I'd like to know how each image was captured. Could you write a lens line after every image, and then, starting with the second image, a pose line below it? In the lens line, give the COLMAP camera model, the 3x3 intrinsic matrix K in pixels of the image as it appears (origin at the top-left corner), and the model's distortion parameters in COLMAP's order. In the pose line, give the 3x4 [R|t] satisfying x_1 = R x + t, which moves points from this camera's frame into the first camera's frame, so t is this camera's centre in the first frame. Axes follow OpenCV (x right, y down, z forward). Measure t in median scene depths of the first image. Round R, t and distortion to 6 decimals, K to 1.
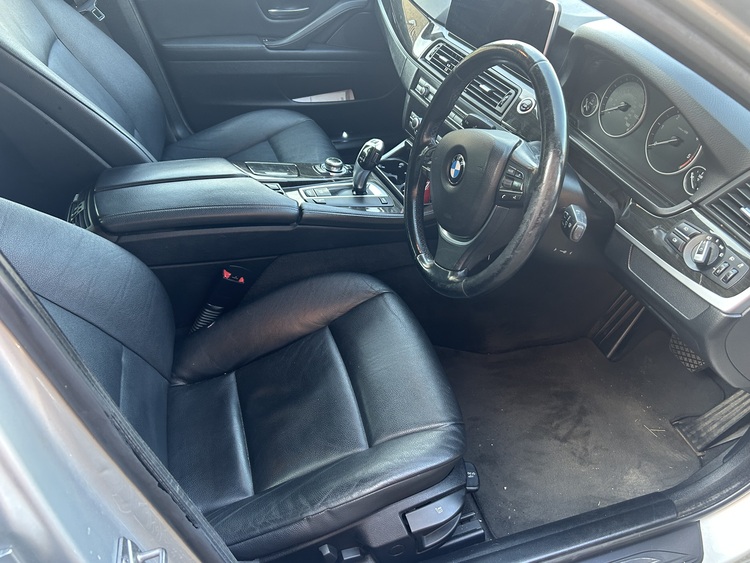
lens RADIAL K [[594.0, 0, 372.6], [0, 594.0, 282.7], [0, 0, 1]] dist [0.010155, -0.013202]
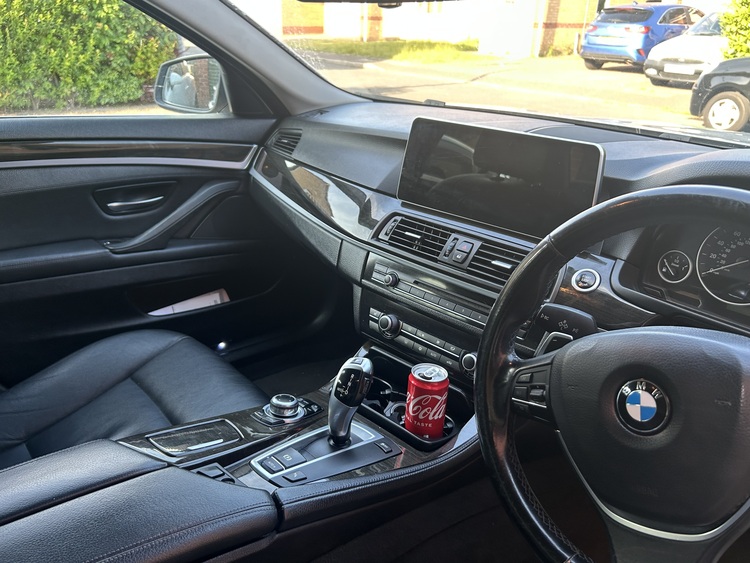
lens RADIAL K [[594.0, 0, 377.4], [0, 594.0, 282.2], [0, 0, 1]] dist [0.010155, -0.013202]
pose [[0.926779, -0.142265, 0.347624, -0.138074], [0.234860, 0.941747, -0.240737, -0.113125], [-0.293125, 0.304753, 0.906203, 0.266445]]
